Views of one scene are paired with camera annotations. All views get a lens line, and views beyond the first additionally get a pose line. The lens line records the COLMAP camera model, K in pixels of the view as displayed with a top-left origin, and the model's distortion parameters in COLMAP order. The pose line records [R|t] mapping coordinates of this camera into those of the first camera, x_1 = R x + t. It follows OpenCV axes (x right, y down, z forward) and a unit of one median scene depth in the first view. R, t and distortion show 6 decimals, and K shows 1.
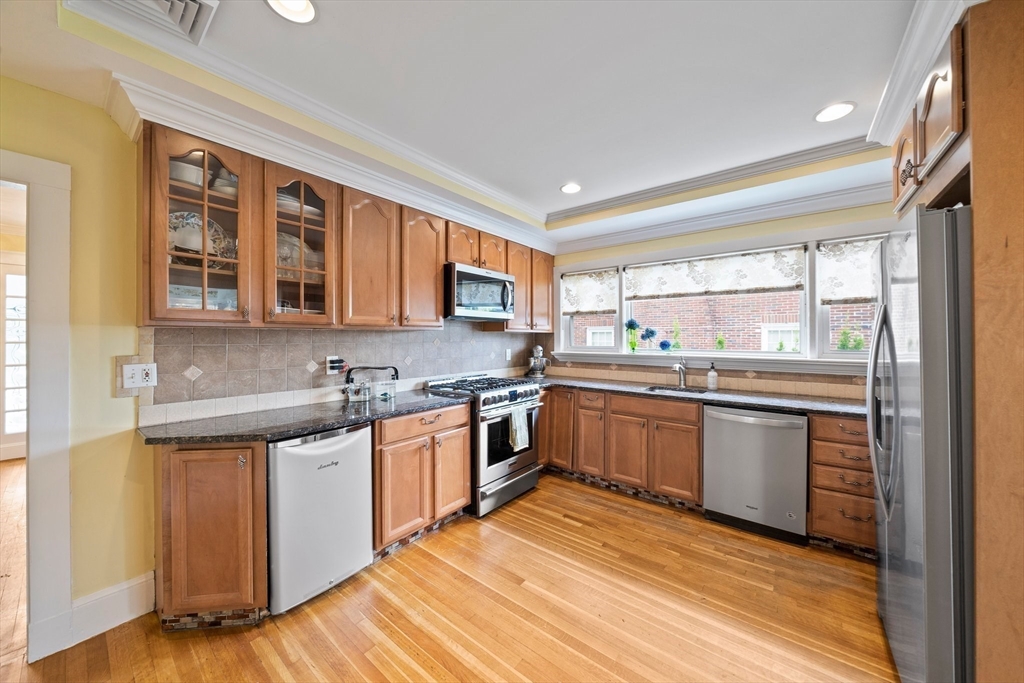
lens RADIAL K [[358.0, 0, 517.1], [0, 358.0, 338.9], [0, 0, 1]] dist [-0.009820, -0.000055]
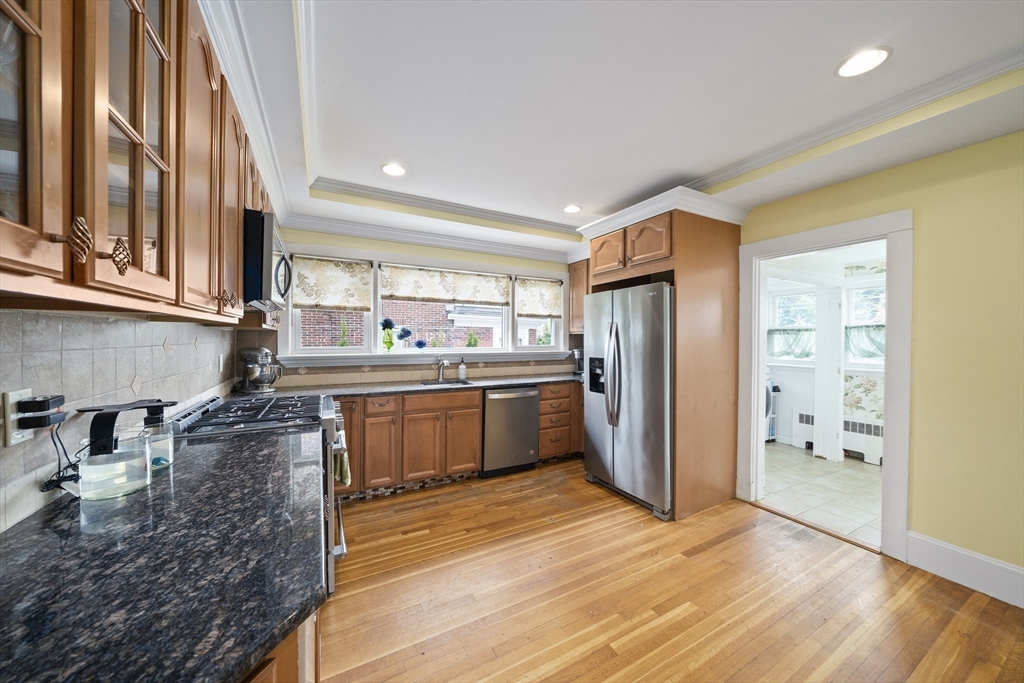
lens RADIAL K [[351.2, 0, 515.3], [0, 351.2, 344.7], [0, 0, 1]] dist [-0.008816, -0.000053]
pose [[0.395670, -0.015966, 0.918254, -0.485820], [-0.000703, 0.999843, 0.017687, -0.000318], [-0.918393, -0.007643, 0.395597, 0.336781]]
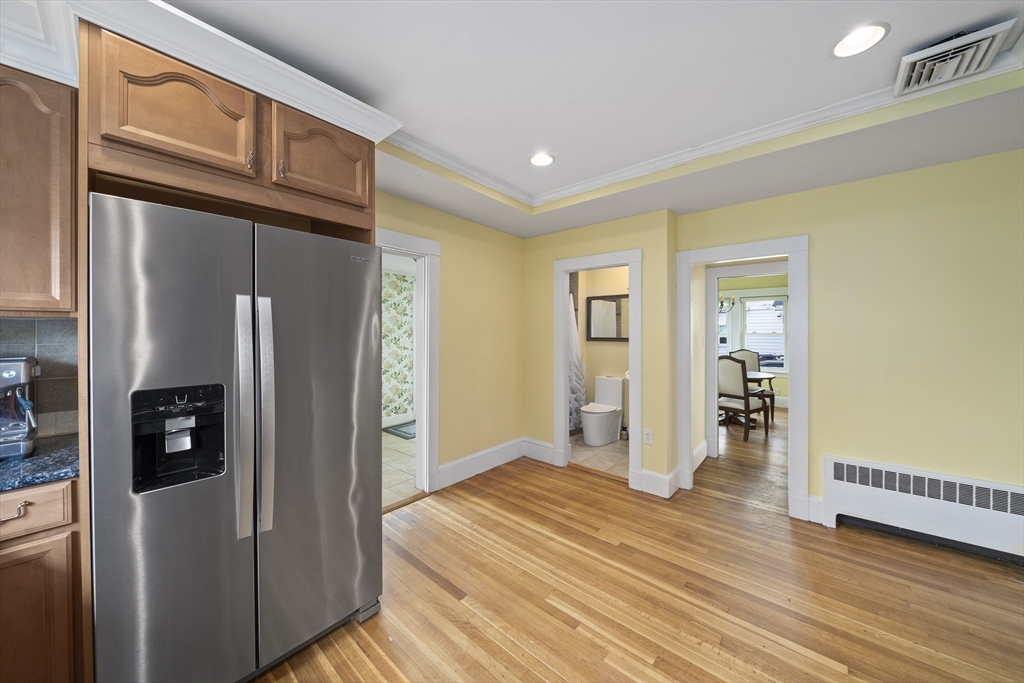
lens RADIAL K [[360.2, 0, 517.0], [0, 360.2, 329.2], [0, 0, 1]] dist [-0.000837, -0.000045]
pose [[-0.999099, -0.002441, 0.042362, 0.165715], [-0.002480, 0.999997, -0.000870, -0.005896], [-0.042359, -0.000974, -0.999102, 0.880553]]
